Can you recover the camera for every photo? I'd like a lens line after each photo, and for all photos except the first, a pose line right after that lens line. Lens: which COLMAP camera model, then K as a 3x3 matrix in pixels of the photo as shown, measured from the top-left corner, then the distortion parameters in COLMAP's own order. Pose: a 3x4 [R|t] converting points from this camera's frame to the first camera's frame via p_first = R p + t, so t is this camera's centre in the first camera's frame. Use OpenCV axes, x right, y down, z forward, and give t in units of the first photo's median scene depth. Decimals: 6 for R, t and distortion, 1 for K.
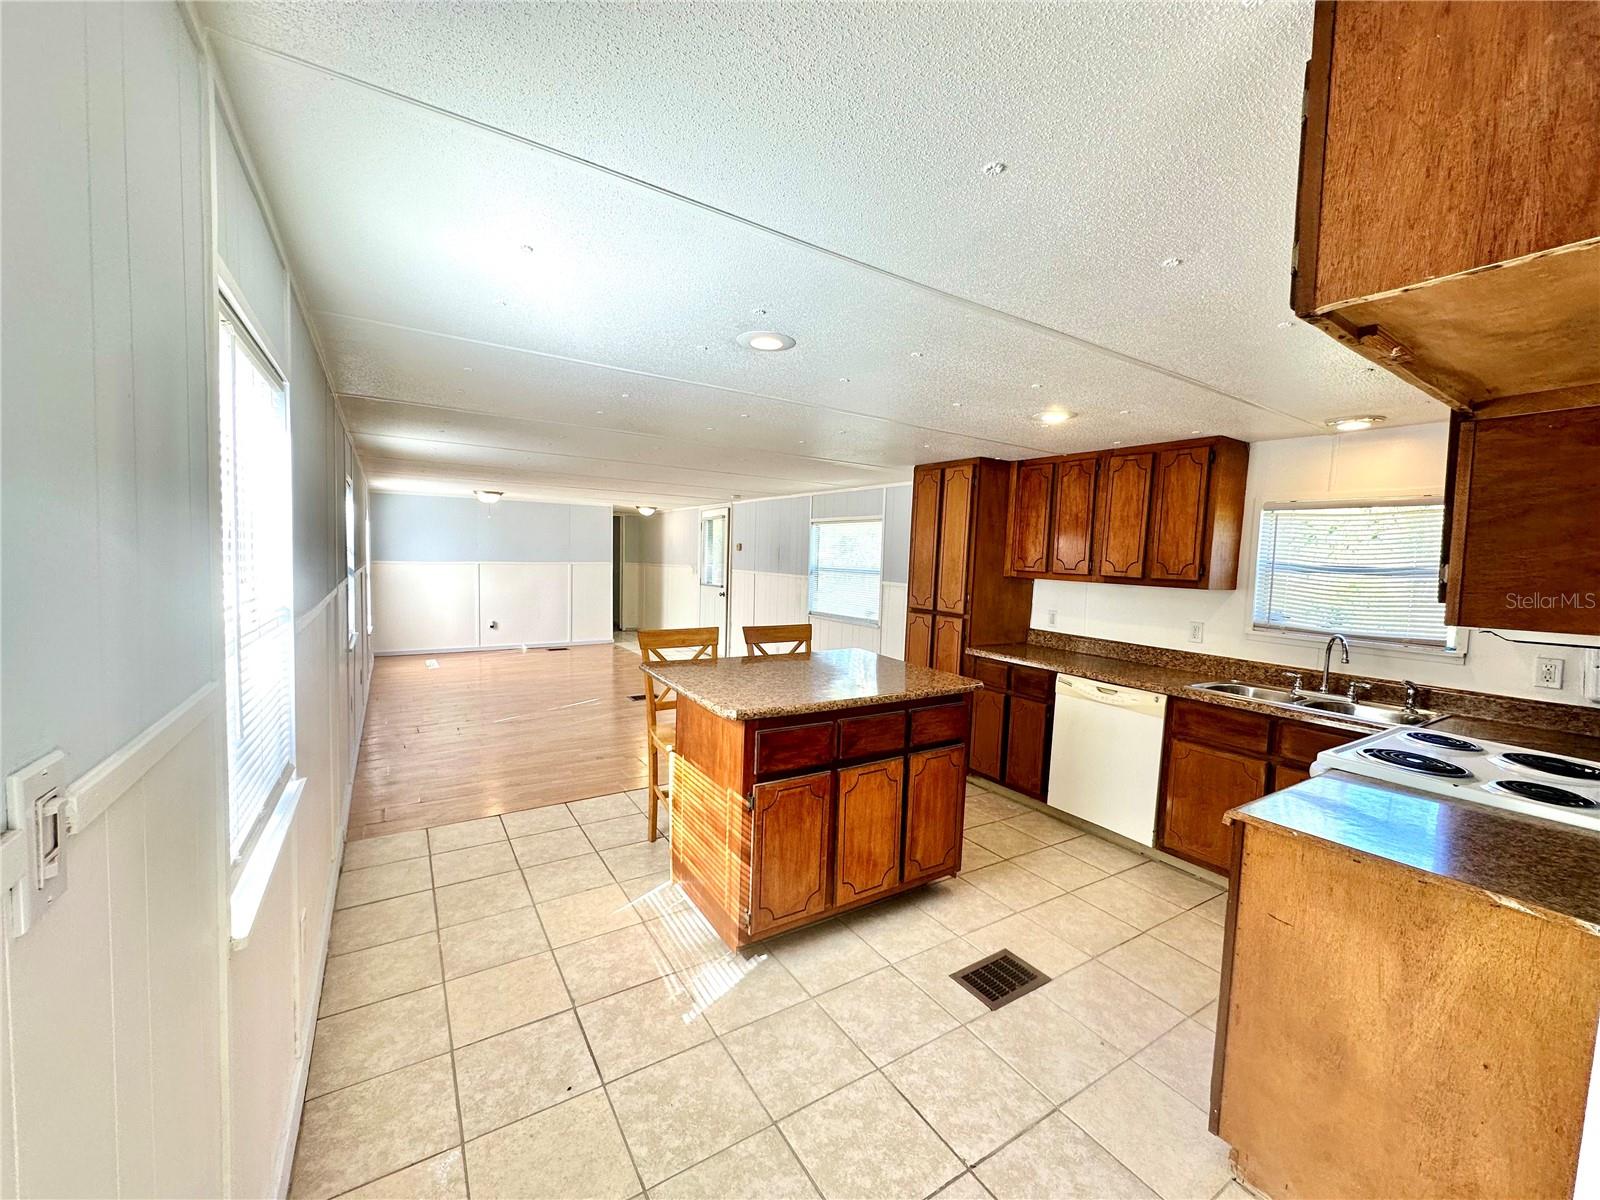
lens RADIAL K [[636.6, 0, 803.7], [0, 636.6, 599.8], [0, 0, 1]] dist [-0.004254, 0.000835]
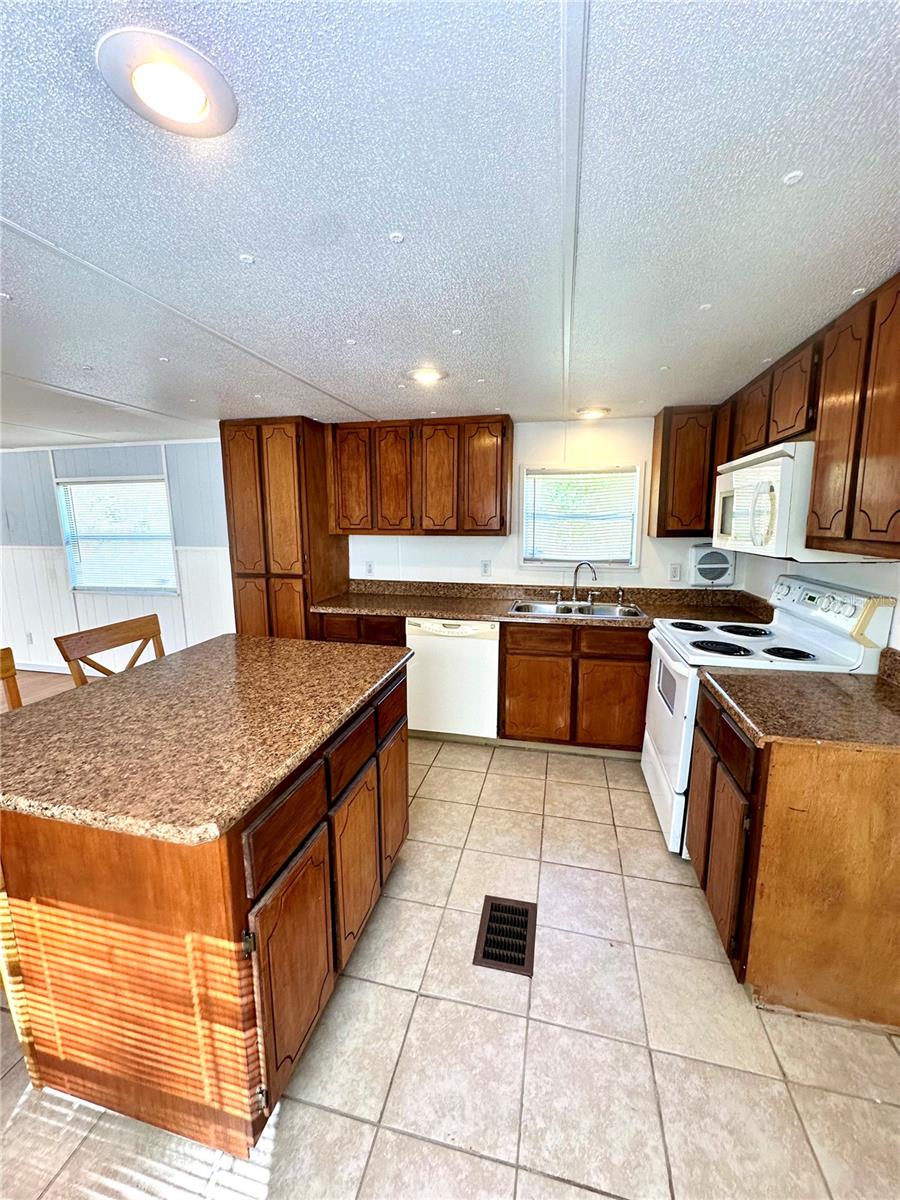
lens RADIAL K [[477.4, 0, 448.5], [0, 477.4, 598.3], [0, 0, 1]] dist [-0.004254, 0.000835]
pose [[0.720103, -0.155966, 0.676111, -0.123441], [0.079697, 0.986553, 0.142697, -0.035970], [-0.689275, -0.048873, 0.722850, 0.334293]]
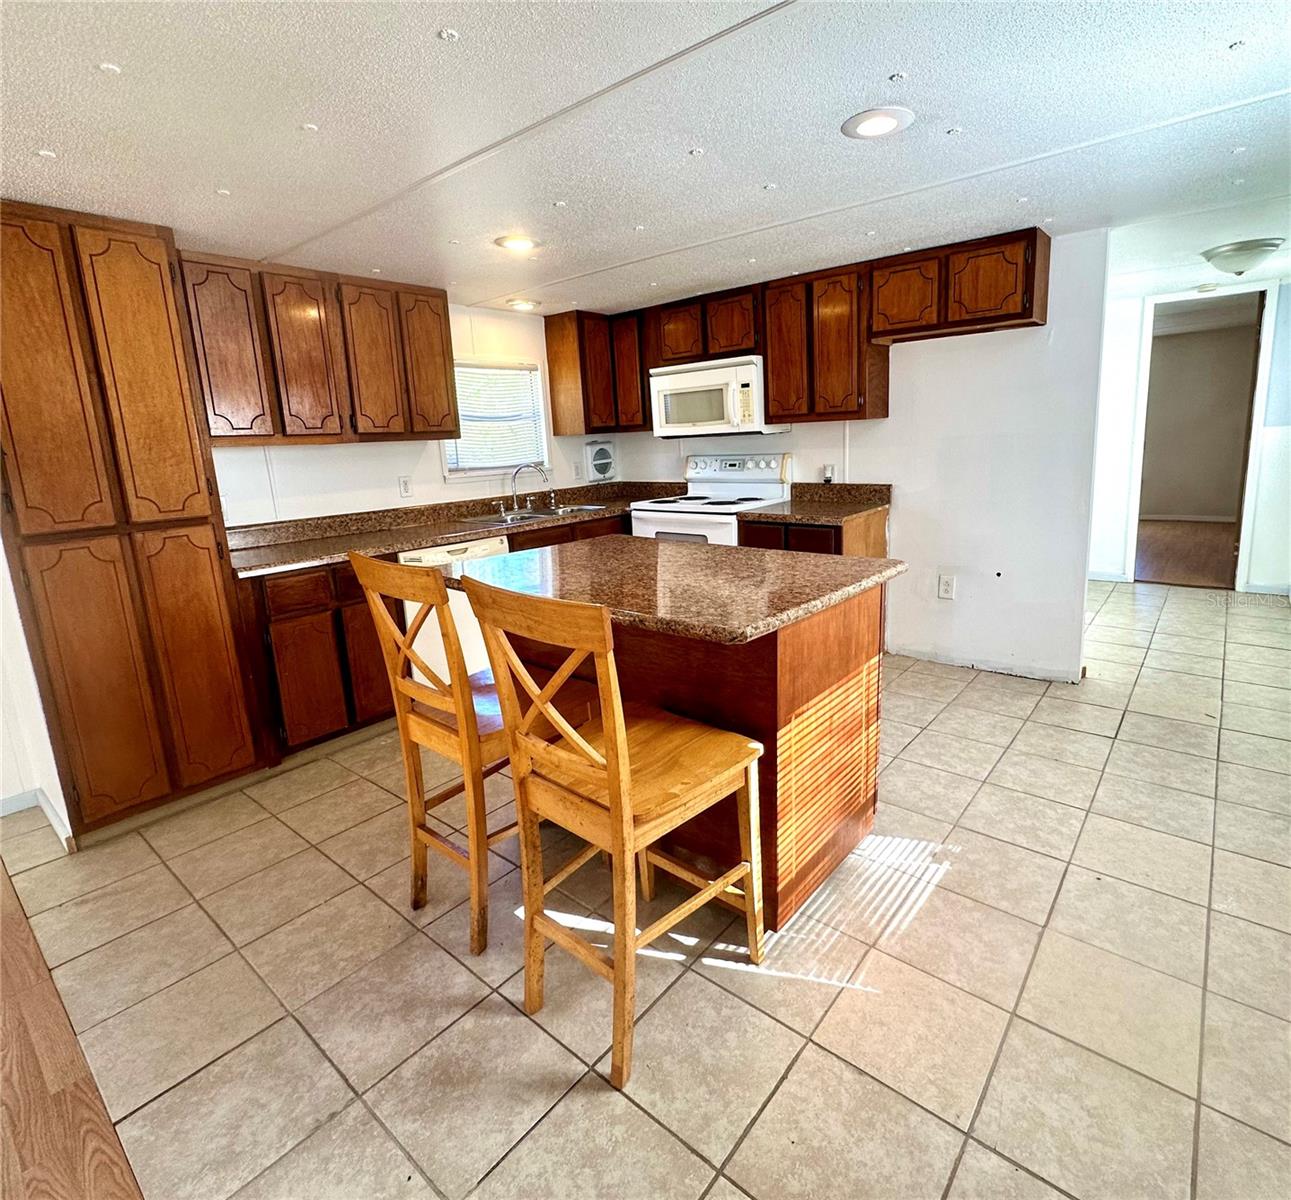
lens RADIAL K [[670.2, 0, 680.2], [0, 670.2, 562.4], [0, 0, 1]] dist [-0.001945, -0.001012]
pose [[-0.312325, -0.203923, 0.927830, -0.528789], [0.097543, 0.964642, 0.244848, -0.050779], [-0.944954, 0.166975, -0.281391, 0.919073]]
